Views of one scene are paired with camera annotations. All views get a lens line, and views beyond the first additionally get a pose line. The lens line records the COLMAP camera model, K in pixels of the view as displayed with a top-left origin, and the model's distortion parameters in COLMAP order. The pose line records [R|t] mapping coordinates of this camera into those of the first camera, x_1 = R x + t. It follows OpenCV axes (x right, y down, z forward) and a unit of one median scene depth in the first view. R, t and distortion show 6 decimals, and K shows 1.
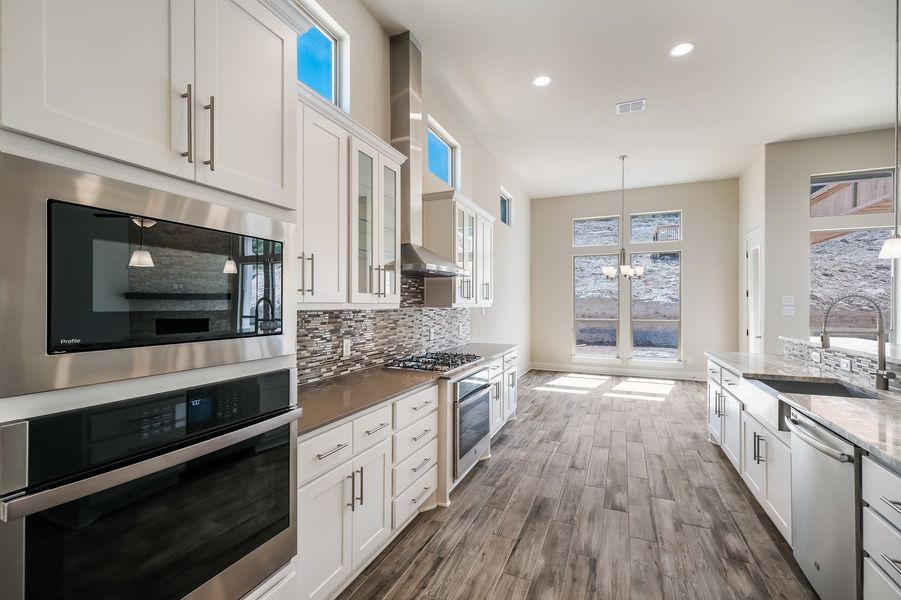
lens RADIAL K [[390.5, 0, 448.7], [0, 390.5, 302.3], [0, 0, 1]] dist [0.003196, 0.000641]
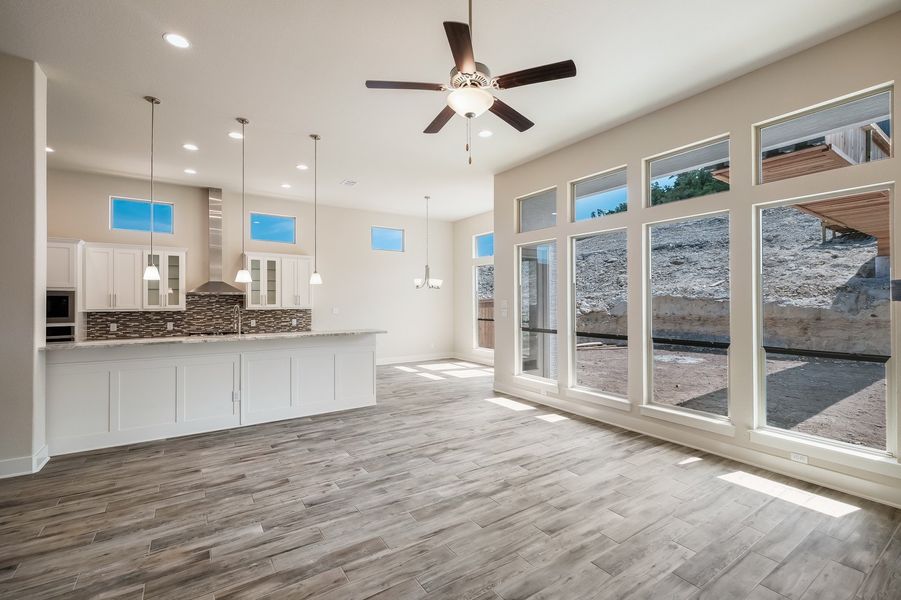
lens RADIAL K [[392.2, 0, 450.5], [0, 392.2, 300.0], [0, 0, 1]] dist [0.002919, 0.000128]
pose [[0.846266, -0.009507, -0.532676, 2.559227], [0.008337, 0.999955, -0.004602, -0.024379], [0.532696, -0.000546, 0.846306, -0.192849]]
